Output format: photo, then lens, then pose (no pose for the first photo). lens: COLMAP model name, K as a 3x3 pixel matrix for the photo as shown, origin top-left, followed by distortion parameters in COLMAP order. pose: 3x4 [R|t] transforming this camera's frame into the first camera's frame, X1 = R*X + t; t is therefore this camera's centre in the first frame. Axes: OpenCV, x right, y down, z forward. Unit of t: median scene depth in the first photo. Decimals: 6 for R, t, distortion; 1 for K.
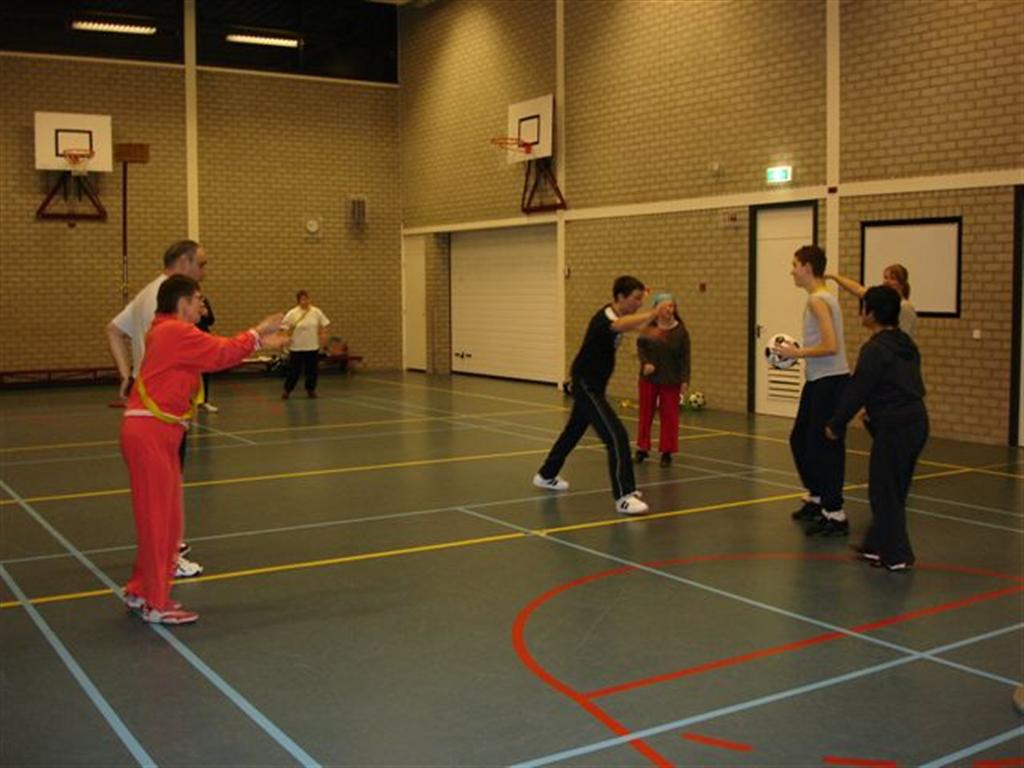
lens RADIAL K [[1154.1, 0, 504.8], [0, 1154.1, 362.8], [0, 0, 1]] dist [-0.099455, 0.000000]
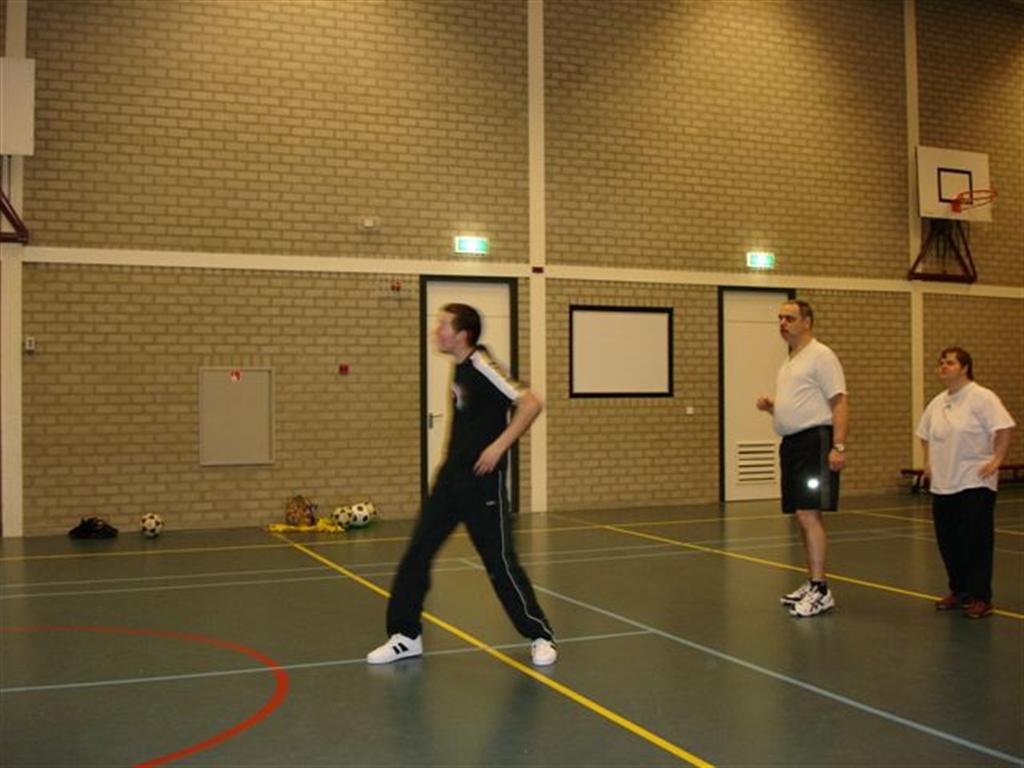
lens RADIAL K [[1154.1, 0, 526.1], [0, 1154.1, 355.3], [0, 0, 1]] dist [-0.099455, 0.000000]
pose [[0.159066, 0.026369, 0.986916, -0.684991], [0.068076, 0.996971, -0.037610, -0.043135], [-0.984918, 0.073168, 0.156789, 0.868402]]
